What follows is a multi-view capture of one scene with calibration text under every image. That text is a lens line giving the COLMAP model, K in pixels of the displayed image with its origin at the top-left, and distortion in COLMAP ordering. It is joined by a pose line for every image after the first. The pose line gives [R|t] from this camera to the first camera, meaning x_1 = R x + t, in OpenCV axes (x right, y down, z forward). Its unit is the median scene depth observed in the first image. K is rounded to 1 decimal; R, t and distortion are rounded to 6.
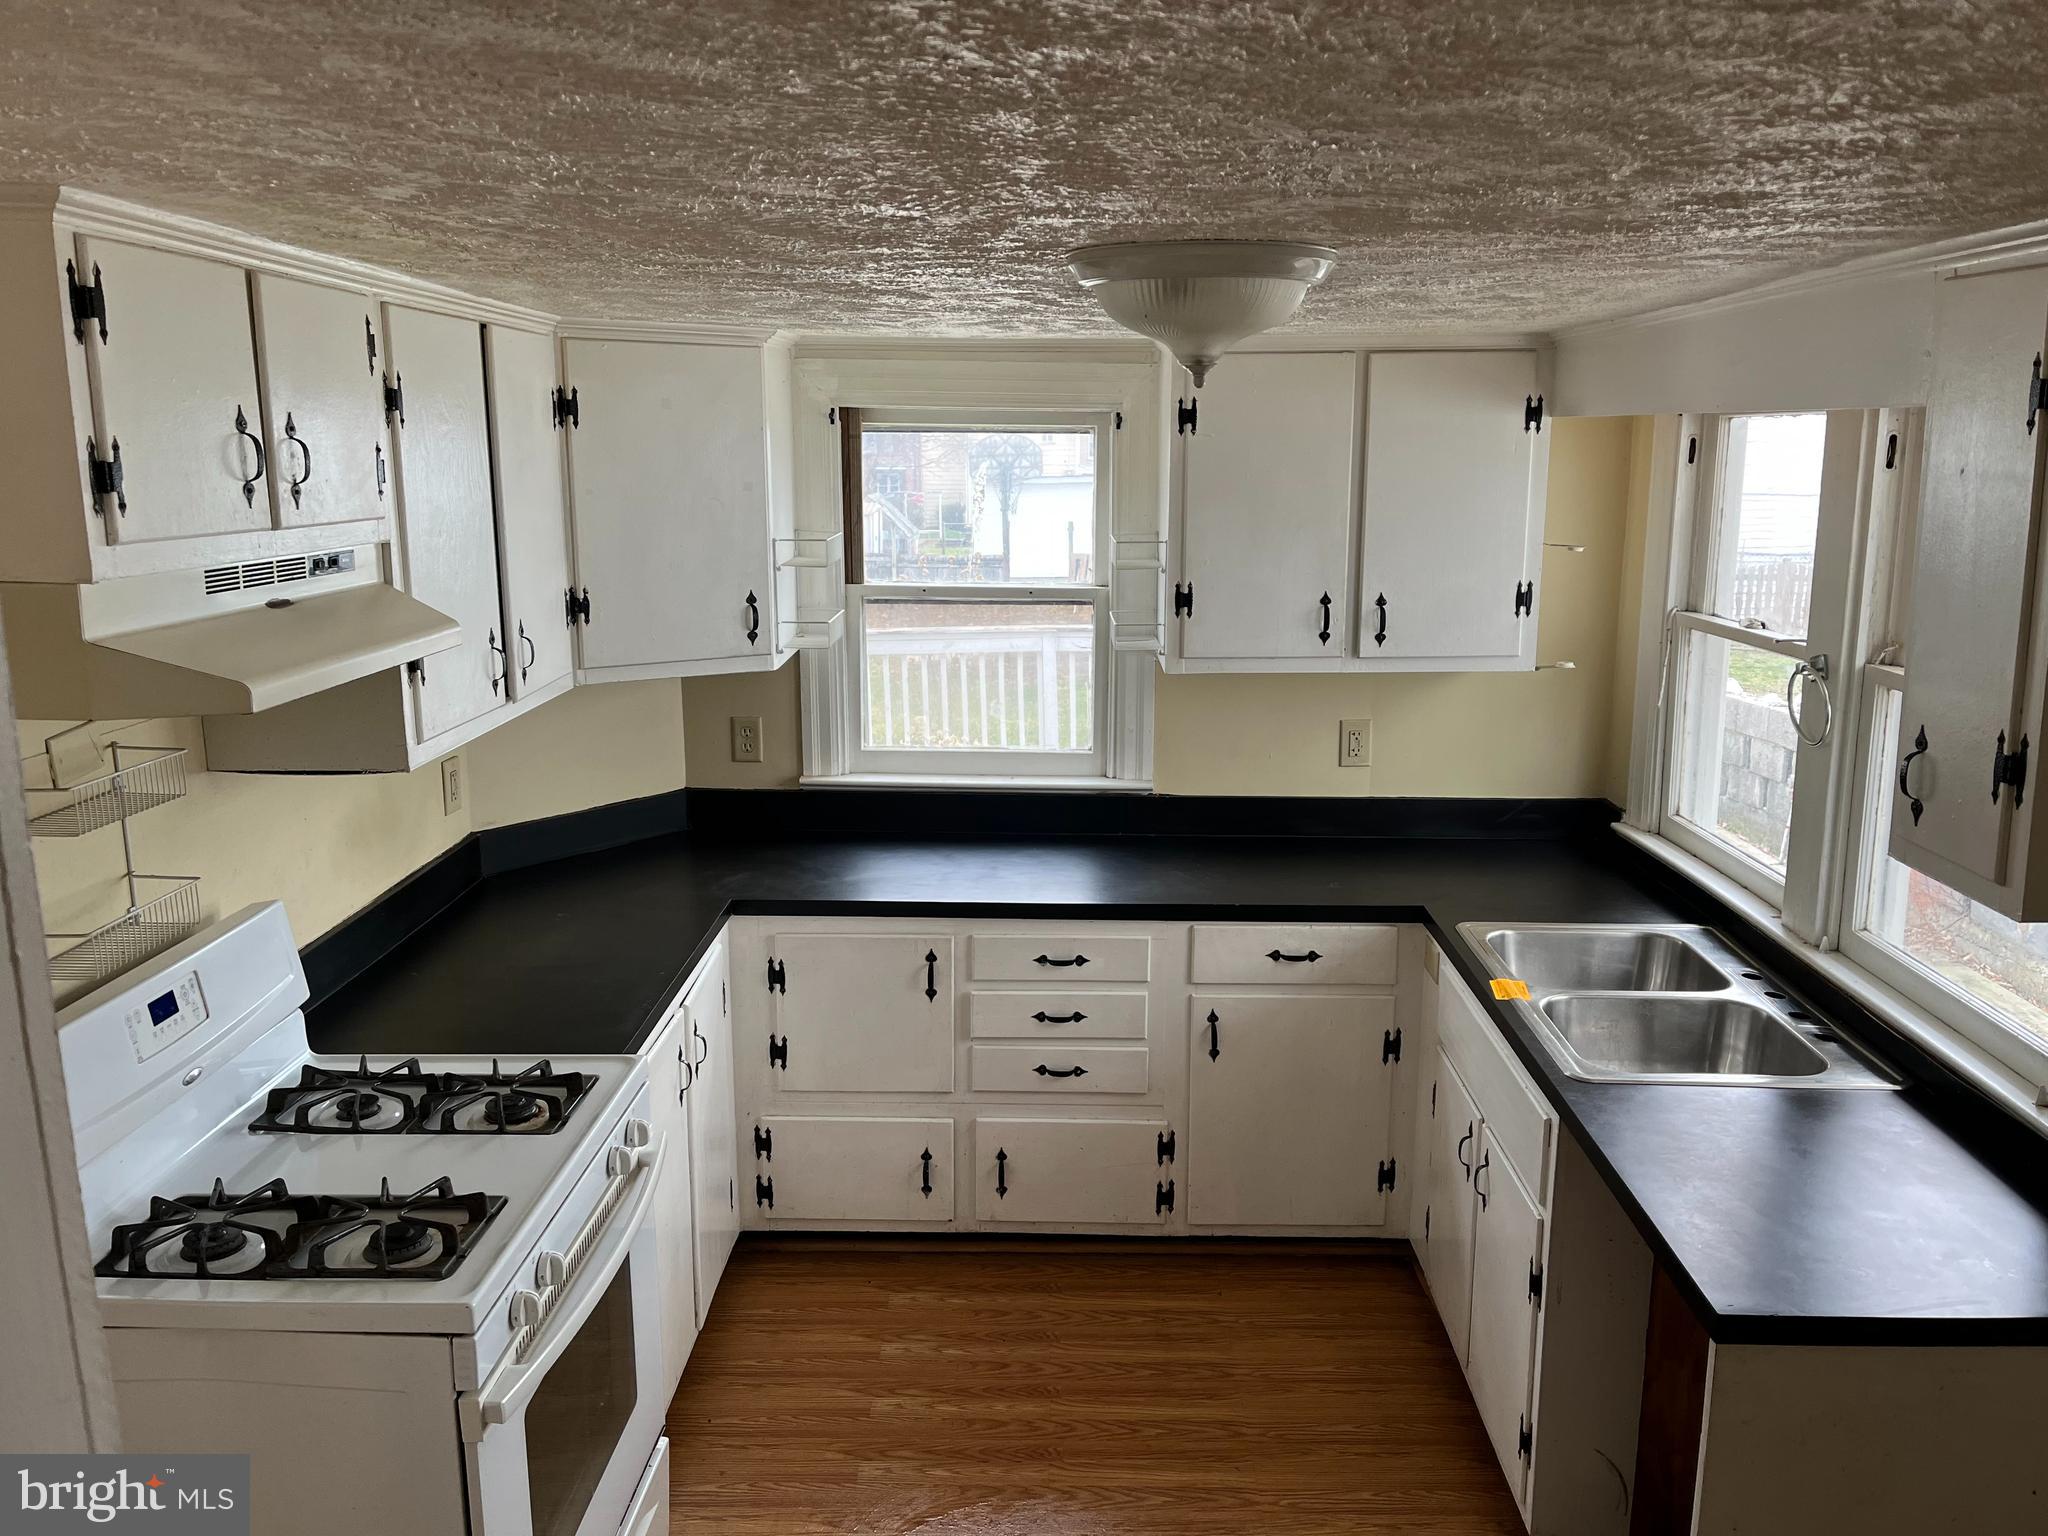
lens RADIAL K [[1559.8, 0, 1039.1], [0, 1559.8, 768.4], [0, 0, 1]] dist [0.055646, -0.058600]
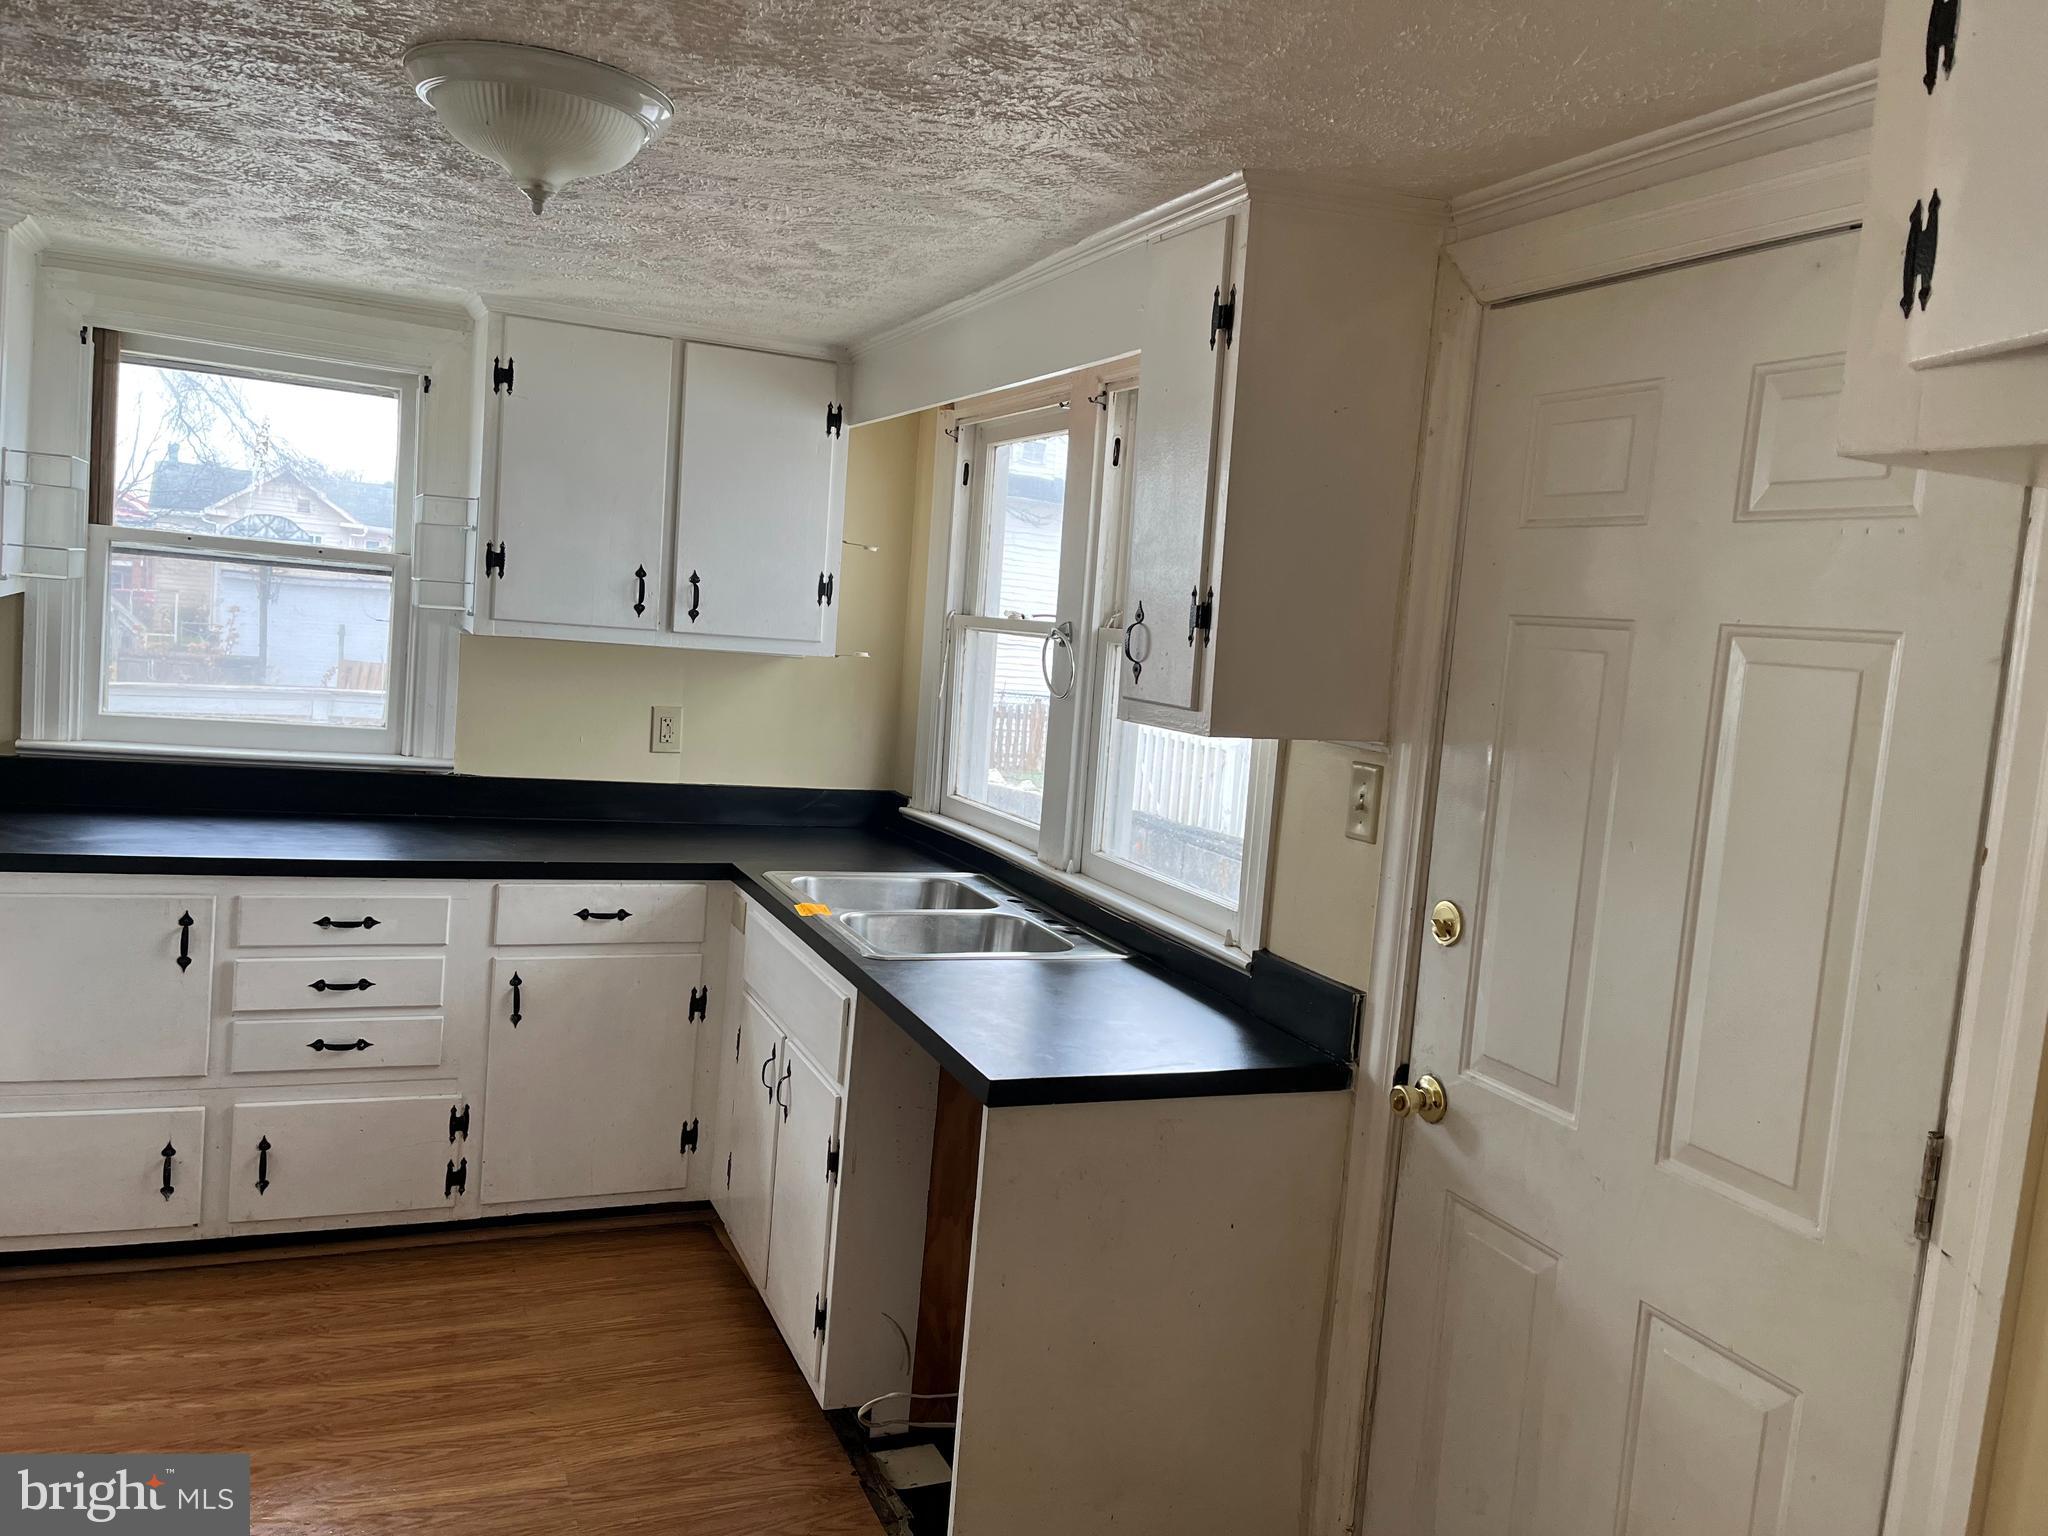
lens RADIAL K [[1559.8, 0, 1039.1], [0, 1559.8, 768.4], [0, 0, 1]] dist [0.055646, -0.058600]
pose [[0.903390, 0.034517, 0.427428, -0.016828], [0.004356, 0.995965, -0.089637, 0.115928], [-0.428798, 0.082839, 0.899595, -0.030908]]
